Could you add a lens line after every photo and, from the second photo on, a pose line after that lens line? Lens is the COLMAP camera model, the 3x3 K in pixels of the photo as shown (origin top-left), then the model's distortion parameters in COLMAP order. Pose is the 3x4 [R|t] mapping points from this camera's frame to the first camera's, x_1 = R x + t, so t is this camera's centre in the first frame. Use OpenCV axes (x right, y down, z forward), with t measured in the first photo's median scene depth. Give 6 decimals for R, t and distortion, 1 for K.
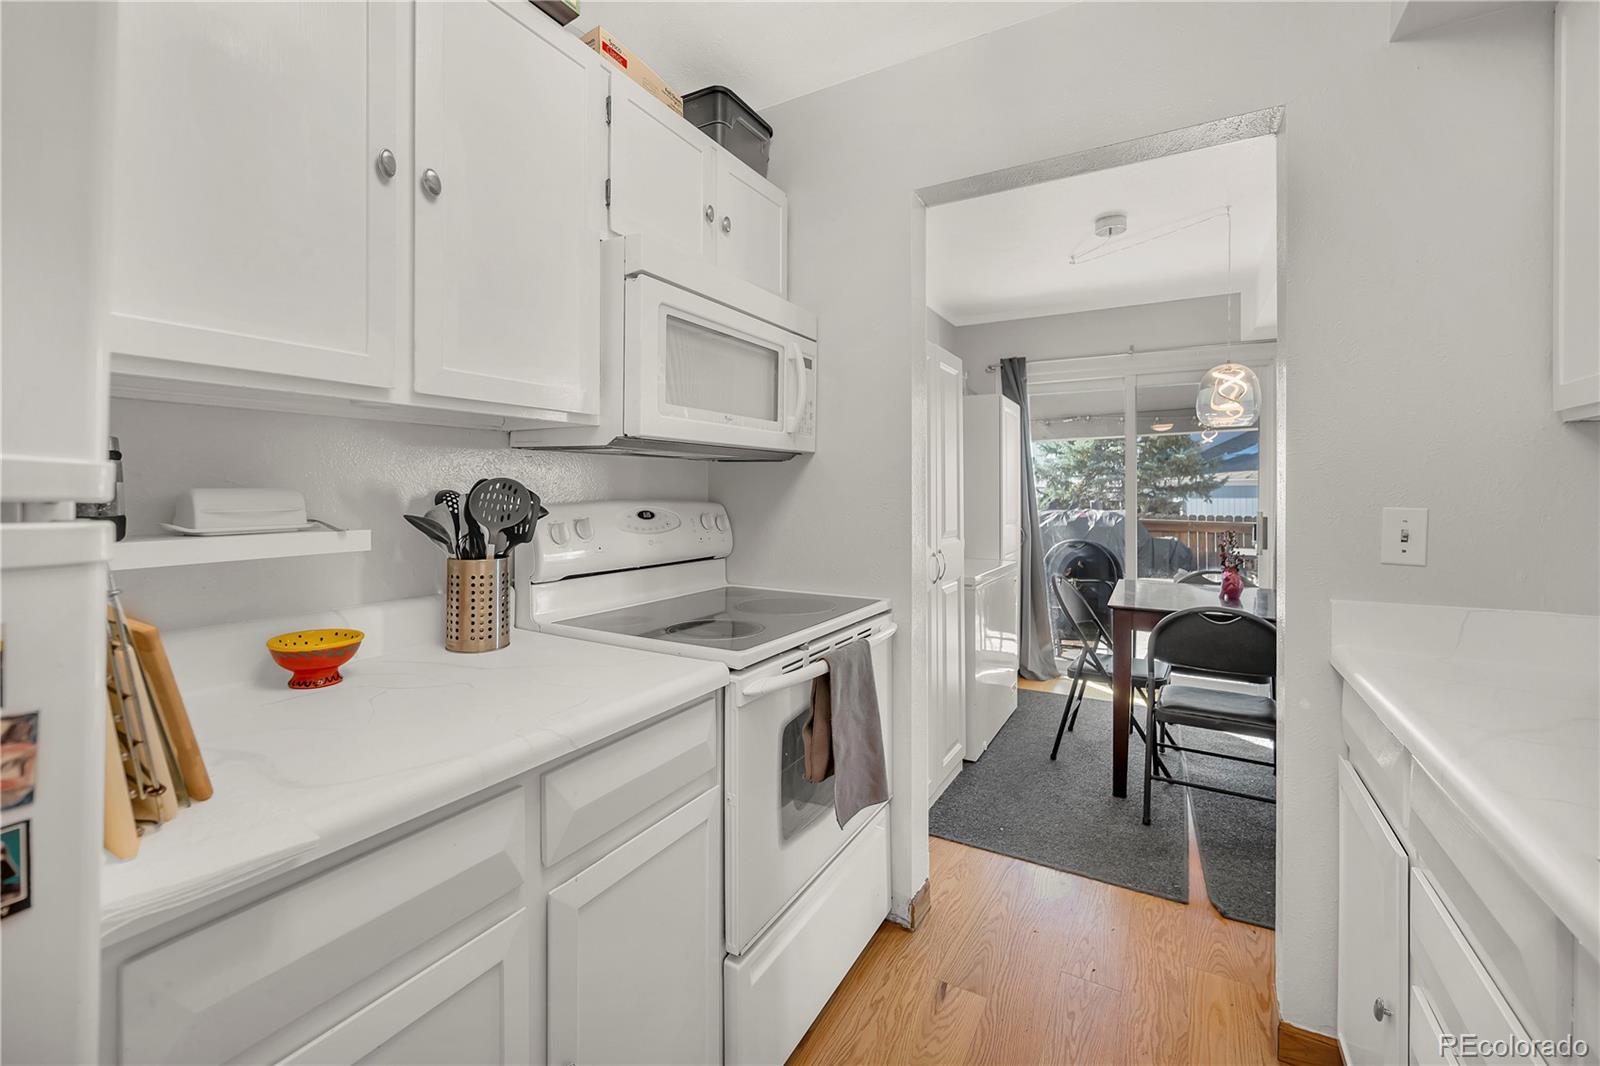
lens RADIAL K [[642.3, 0, 793.2], [0, 642.3, 491.8], [0, 0, 1]] dist [-0.000134, -0.000252]
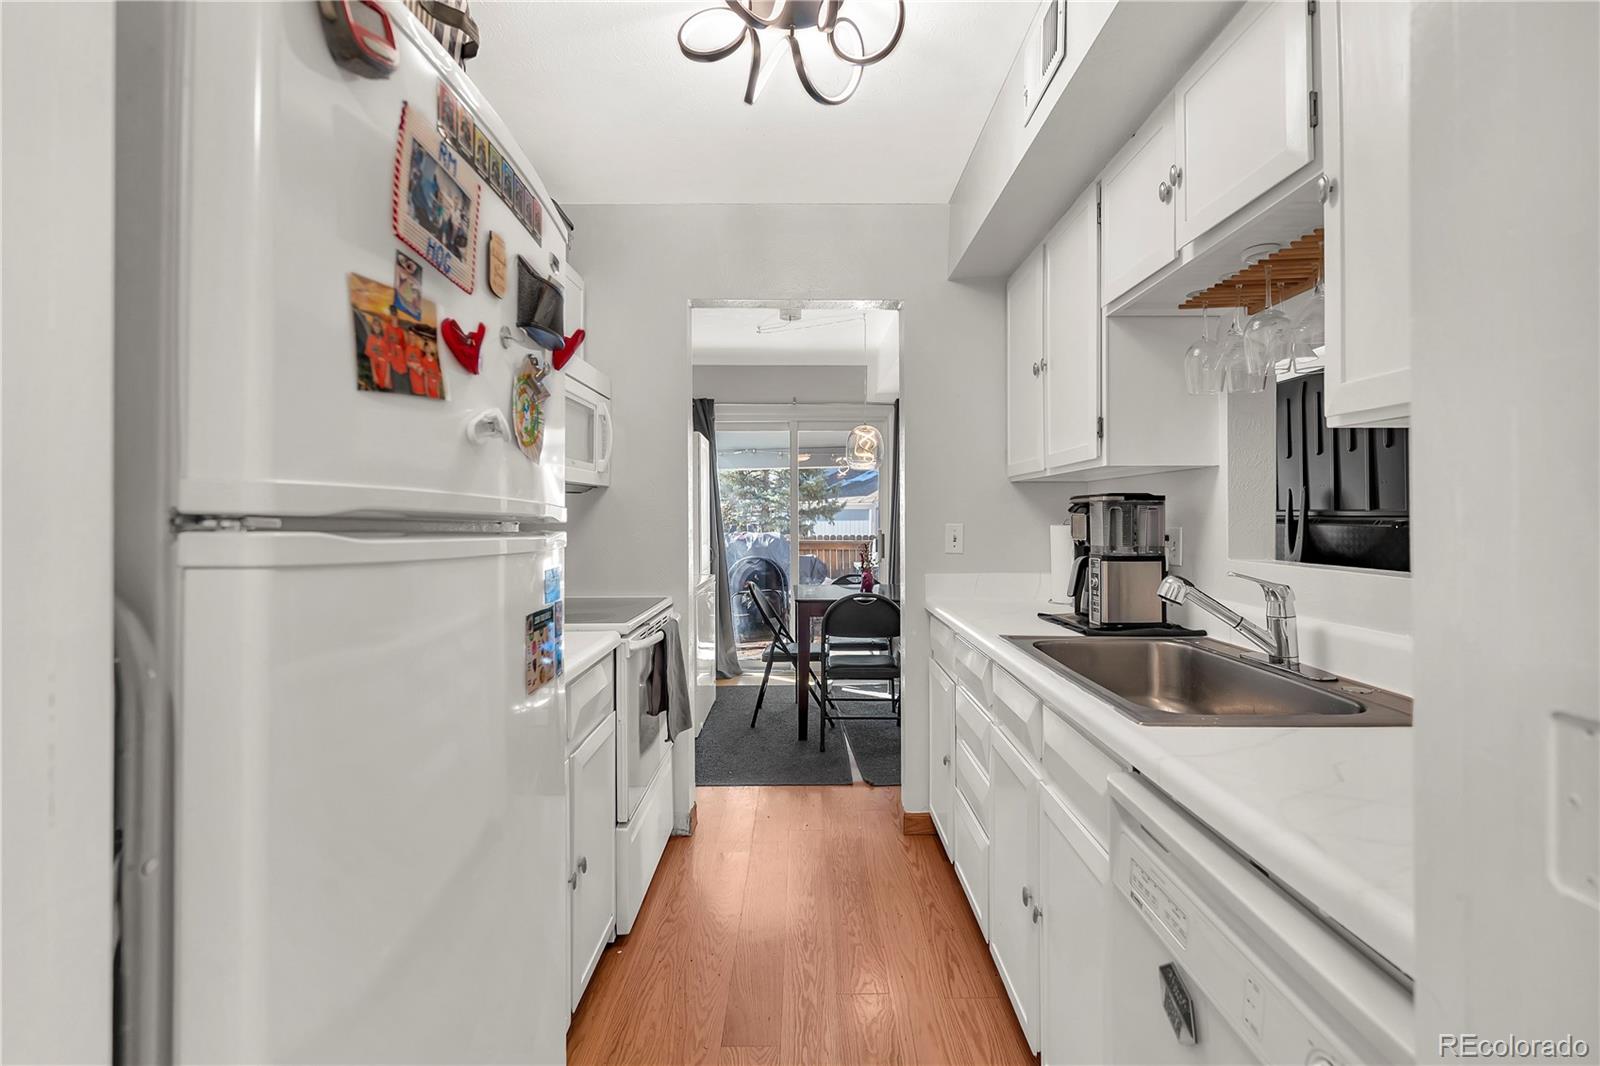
lens RADIAL K [[723.7, 0, 801.2], [0, 723.7, 510.6], [0, 0, 1]] dist [-0.000009, -0.000015]
pose [[0.858628, -0.001846, 0.512595, -0.262146], [0.005696, 0.999966, -0.005940, -0.001955], [-0.512567, 0.008020, 0.858610, -0.297072]]
